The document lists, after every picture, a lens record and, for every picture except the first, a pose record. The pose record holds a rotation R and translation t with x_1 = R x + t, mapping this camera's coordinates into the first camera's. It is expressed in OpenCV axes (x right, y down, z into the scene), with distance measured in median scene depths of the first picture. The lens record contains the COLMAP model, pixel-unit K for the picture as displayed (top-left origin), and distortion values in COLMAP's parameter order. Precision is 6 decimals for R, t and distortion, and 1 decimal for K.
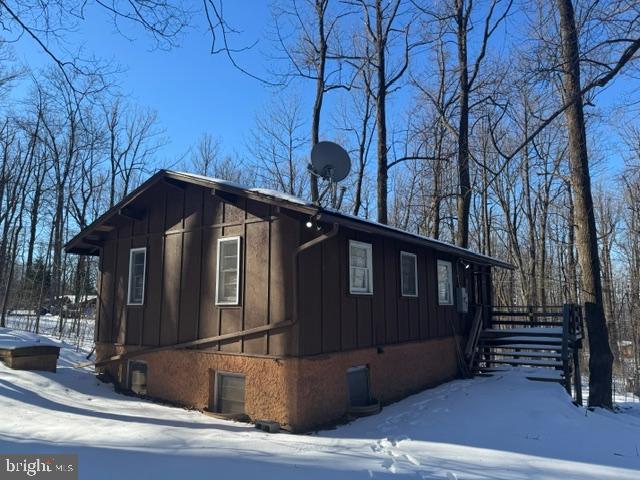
lens RADIAL K [[500.4, 0, 320.2], [0, 500.4, 243.4], [0, 0, 1]] dist [0.017048, -0.007834]
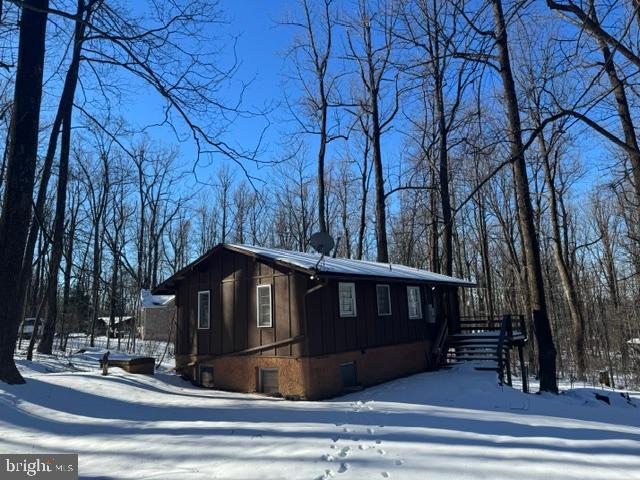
lens RADIAL K [[482.9, 0, 319.3], [0, 482.9, 238.4], [0, 0, 1]] dist [0.048600, 0.005677]
pose [[0.998488, -0.046266, -0.029690, 0.034941], [0.045199, 0.998342, -0.035653, -0.067763], [0.031291, 0.034258, 0.998923, -0.390145]]
